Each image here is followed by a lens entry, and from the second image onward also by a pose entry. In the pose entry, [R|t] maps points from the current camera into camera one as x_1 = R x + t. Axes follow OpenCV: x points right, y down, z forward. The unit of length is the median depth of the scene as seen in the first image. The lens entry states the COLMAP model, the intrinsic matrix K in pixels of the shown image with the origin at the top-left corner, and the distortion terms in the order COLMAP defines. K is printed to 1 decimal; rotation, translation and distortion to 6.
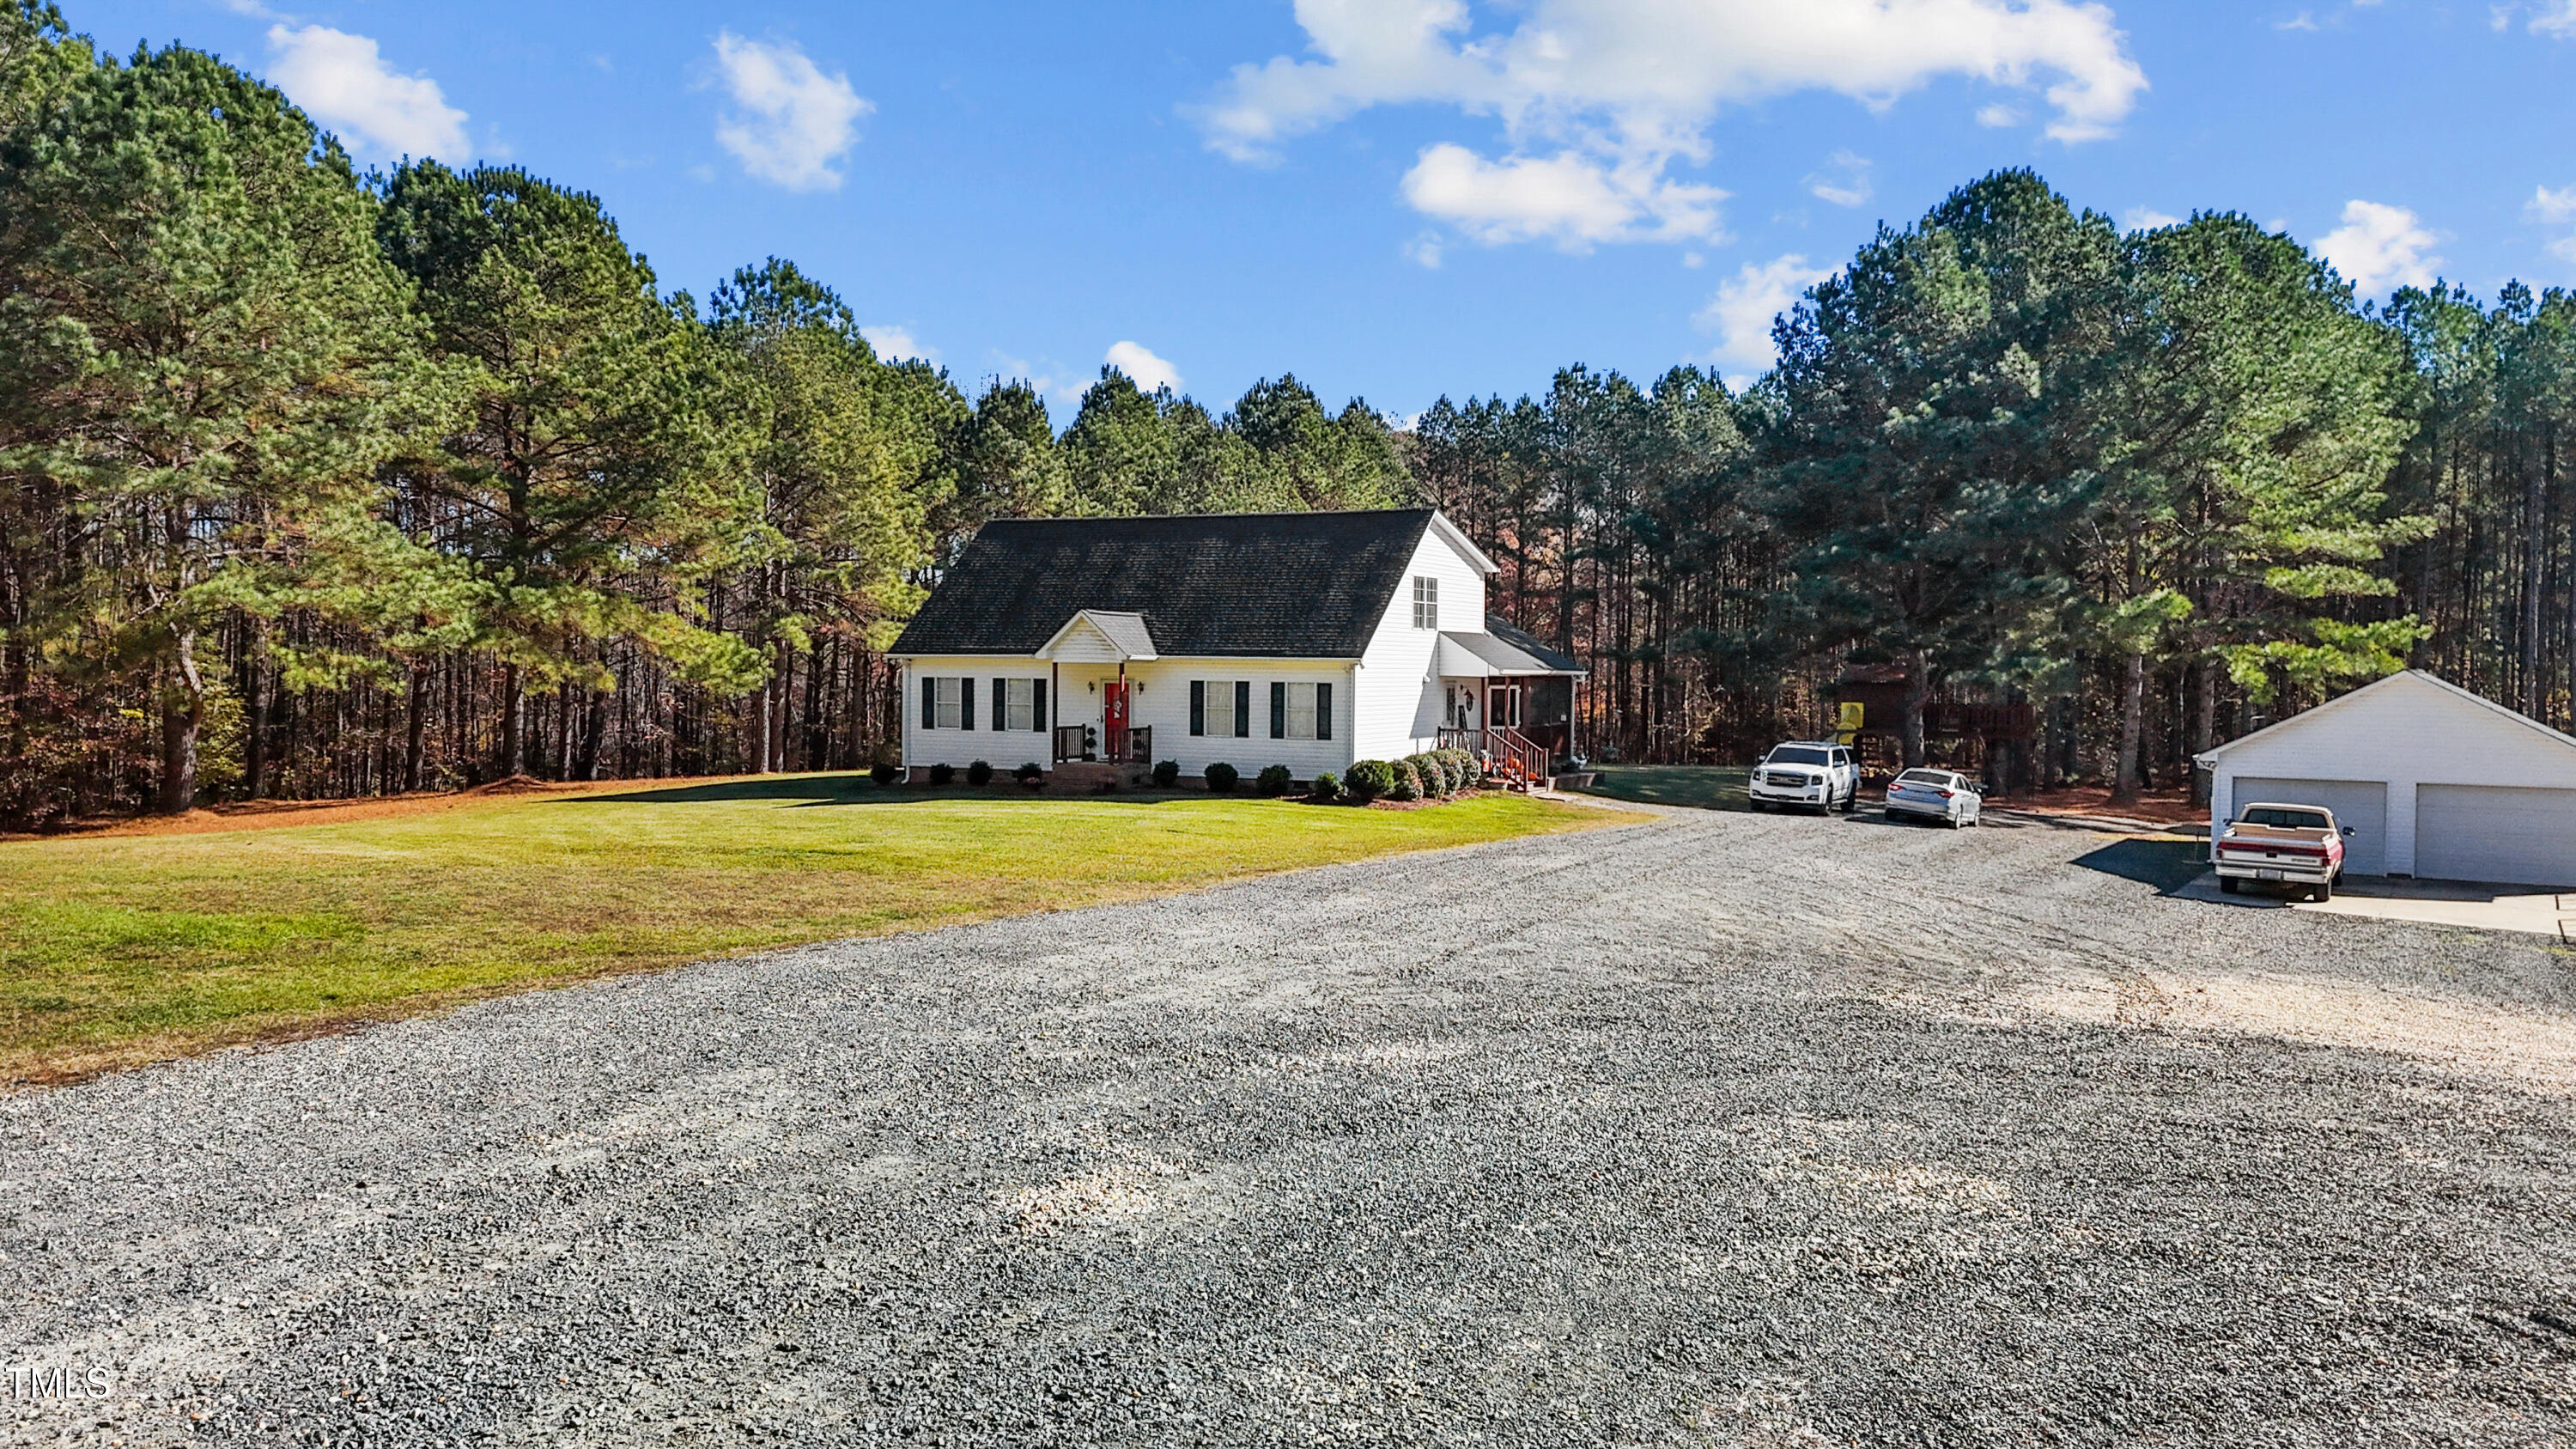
lens RADIAL K [[1925.6, 0, 1288.0], [0, 1925.6, 724.5], [0, 0, 1]] dist [0.097600, -0.108912]
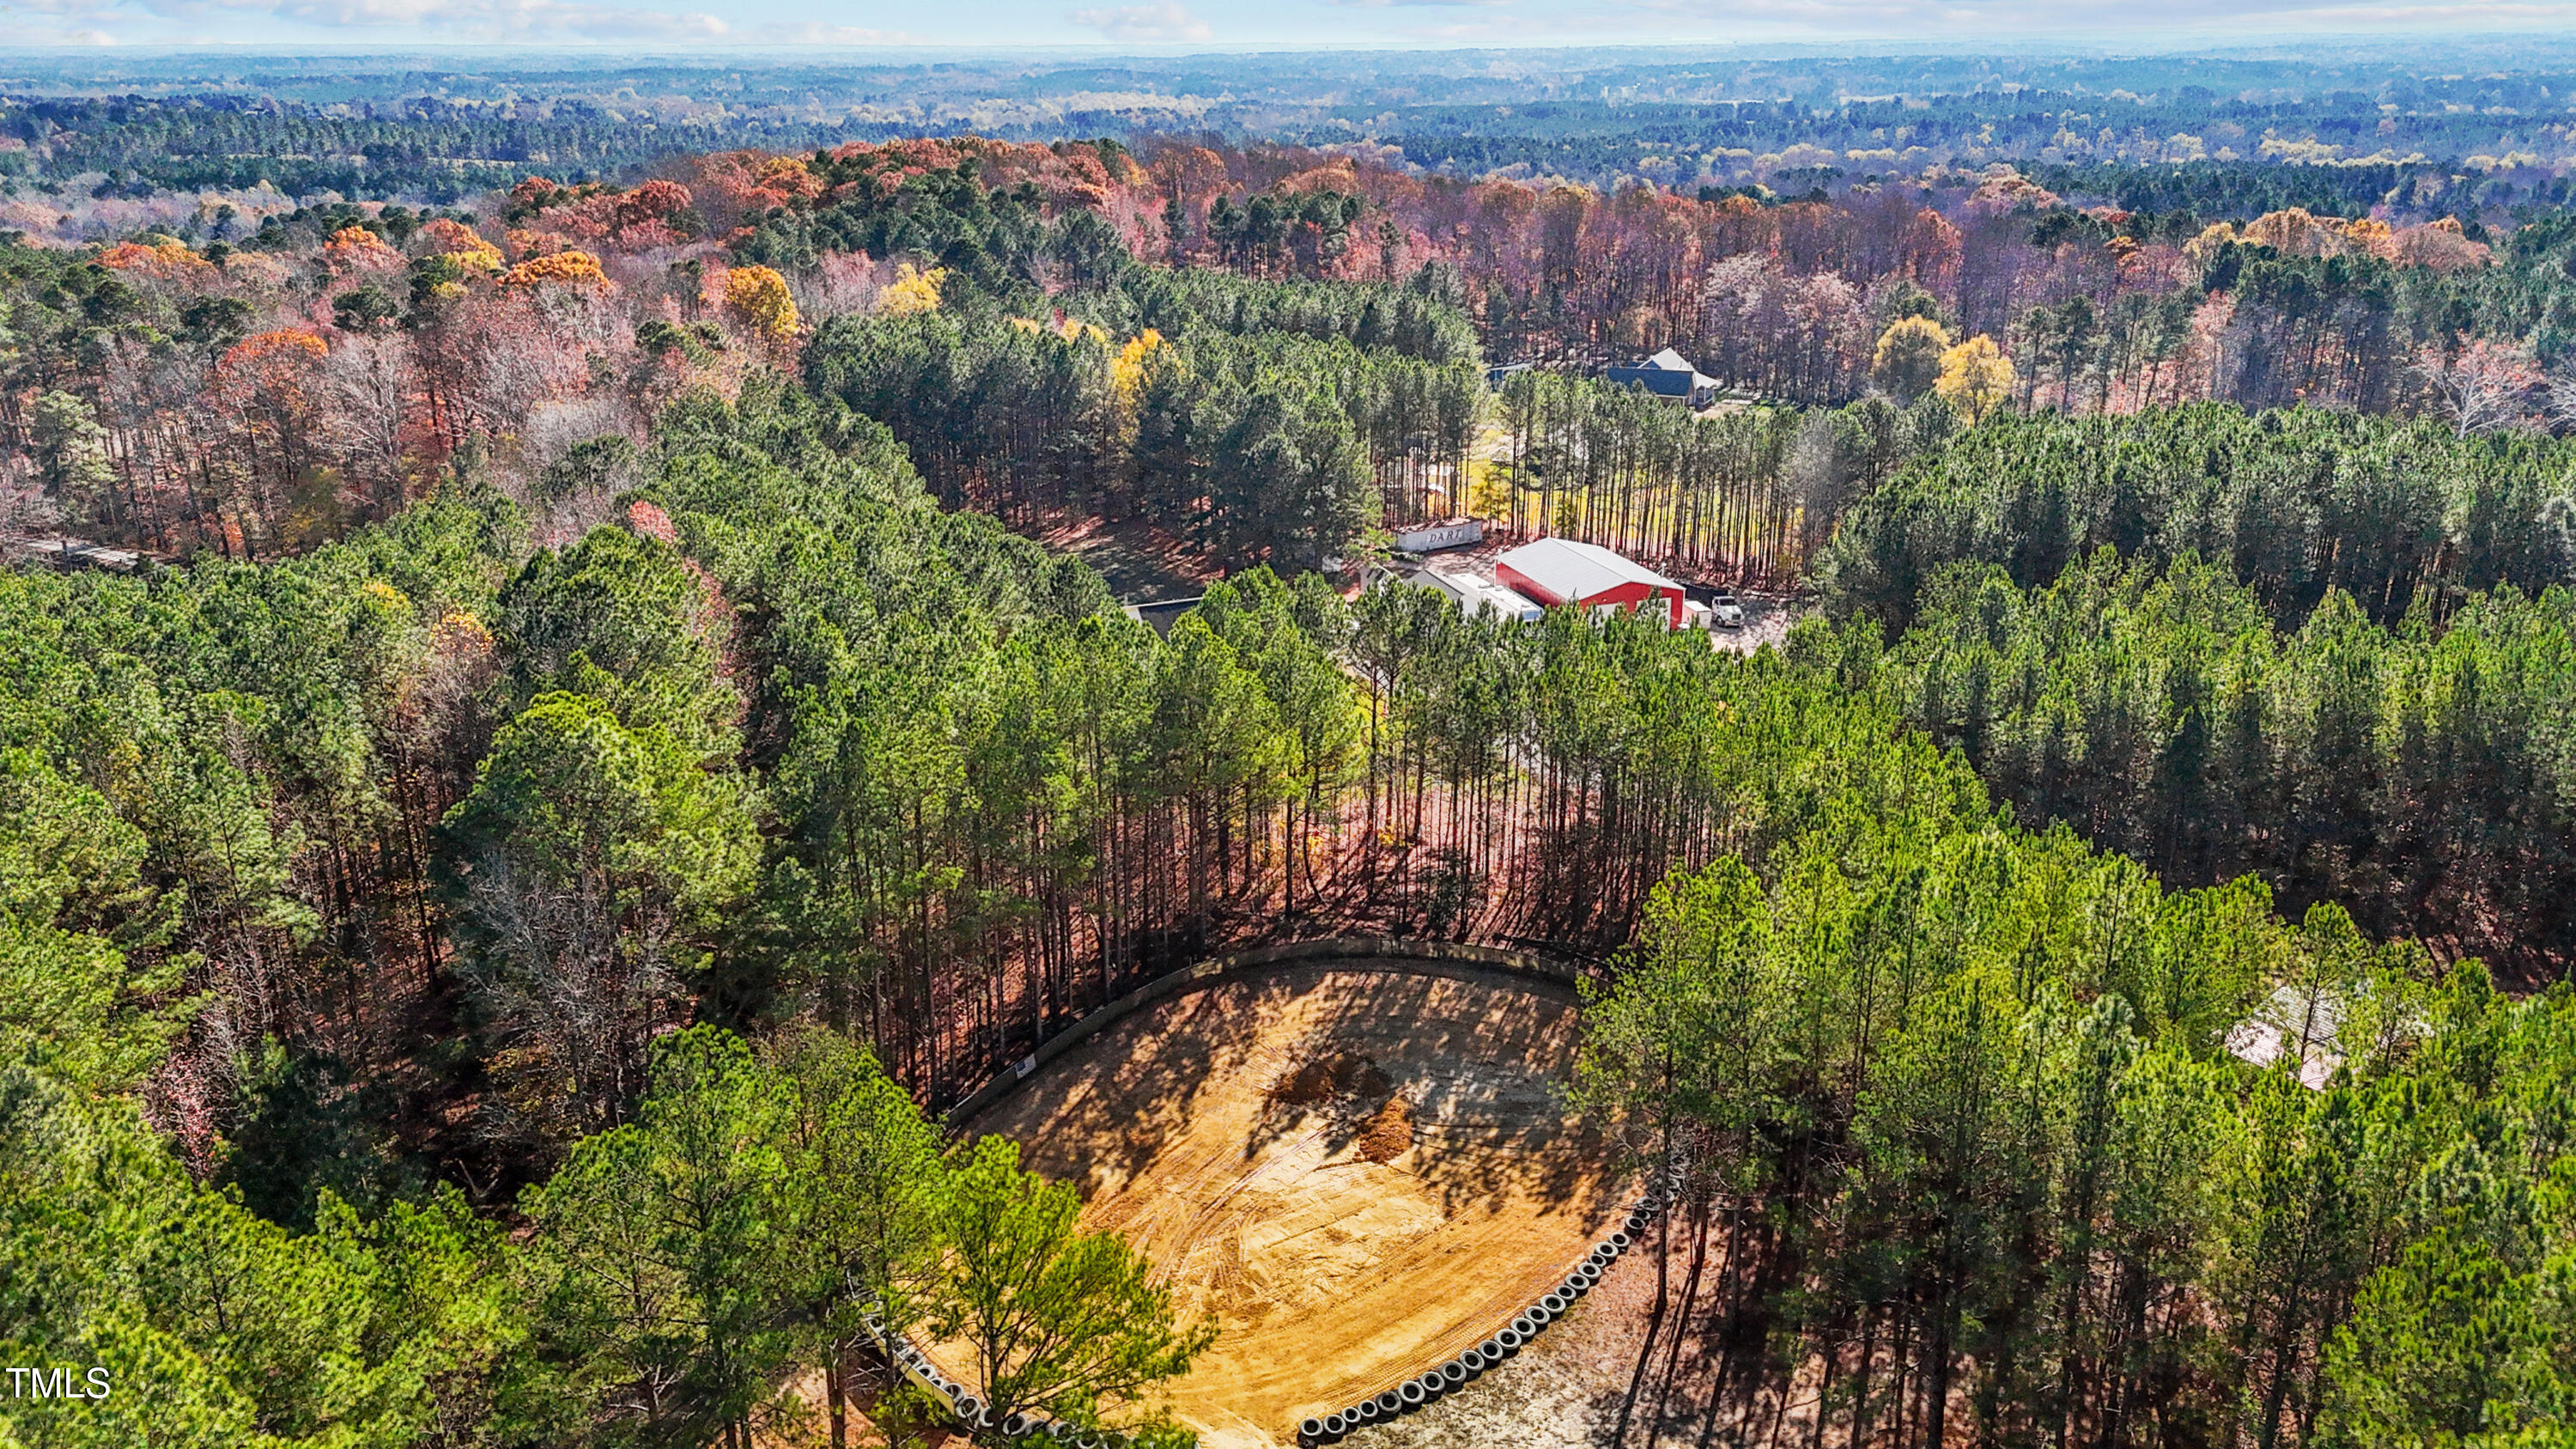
lens RADIAL K [[1948.4, 0, 1288.0], [0, 1948.4, 724.5], [0, 0, 1]] dist [0.078490, -0.070133]
pose [[0.643177, -0.270172, 0.716471, -2.618705], [0.056798, 0.949941, 0.307223, -0.999747], [-0.763608, -0.156905, 0.626325, -1.342370]]
